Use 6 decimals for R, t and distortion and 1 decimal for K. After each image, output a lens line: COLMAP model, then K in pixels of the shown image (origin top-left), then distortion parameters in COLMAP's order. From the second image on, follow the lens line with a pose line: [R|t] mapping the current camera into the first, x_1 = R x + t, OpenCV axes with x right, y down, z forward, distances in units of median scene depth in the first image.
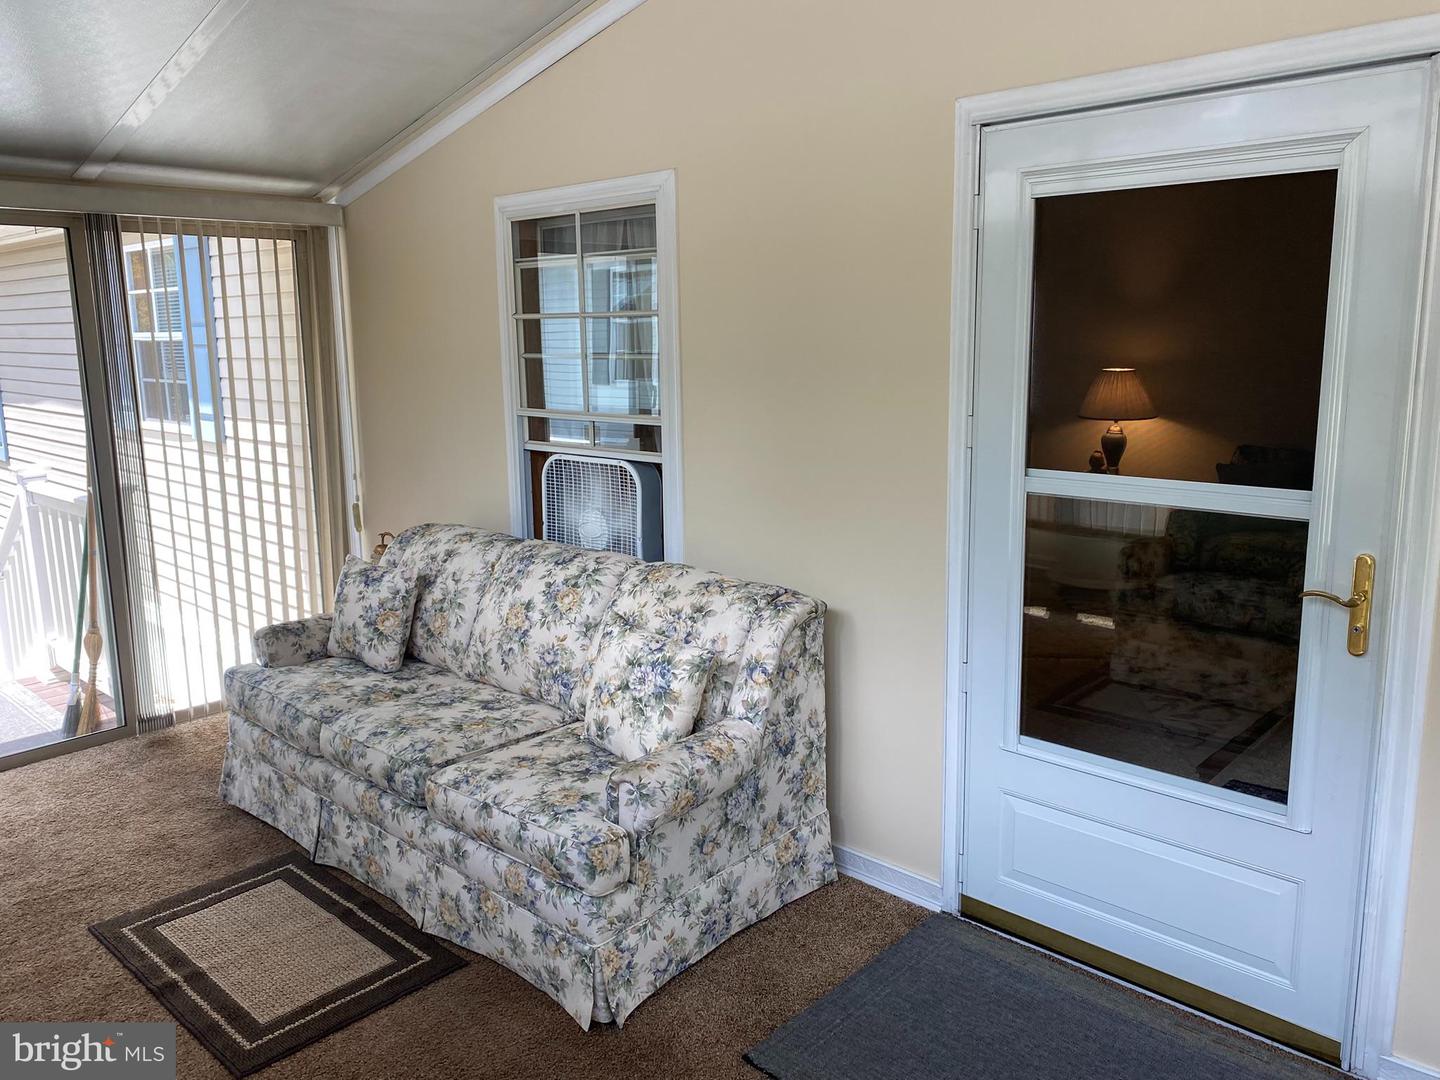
lens RADIAL K [[1092.9, 0, 708.4], [0, 1092.9, 516.4], [0, 0, 1]] dist [-0.000818, -0.003420]
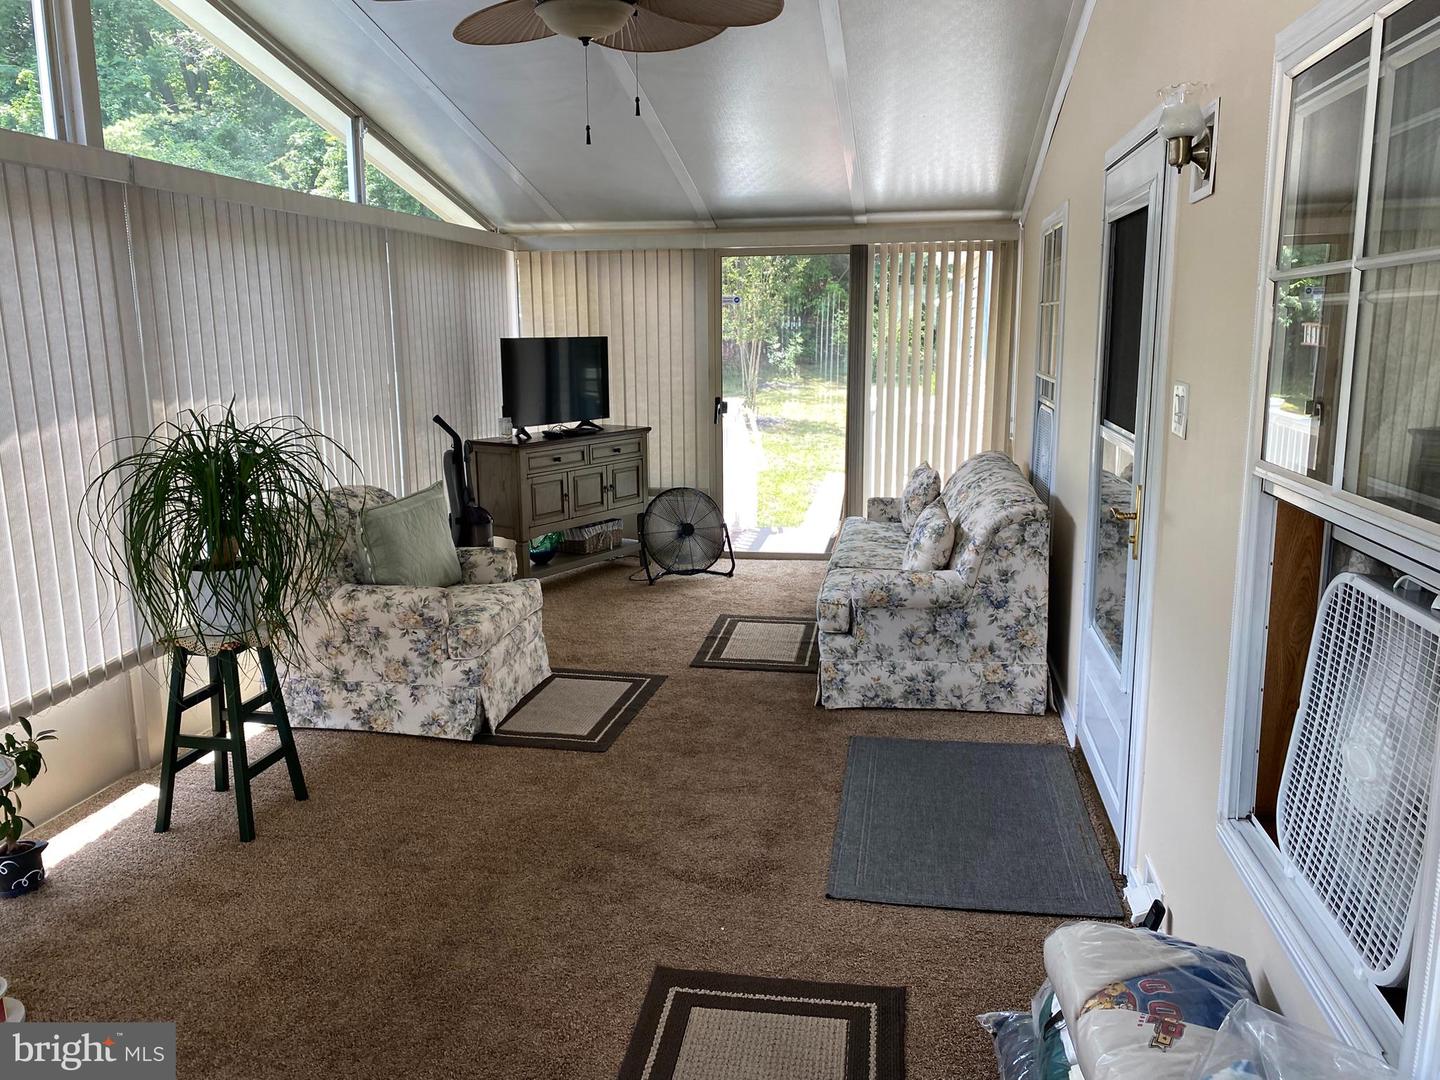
lens RADIAL K [[1092.9, 0, 715.6], [0, 1092.9, 541.9], [0, 0, 1]] dist [-0.000818, -0.003420]
pose [[0.547154, 0.173635, -0.818824, 1.074698], [-0.138080, 0.983569, 0.116302, 0.012149], [0.825564, 0.049429, 0.562139, -0.150656]]
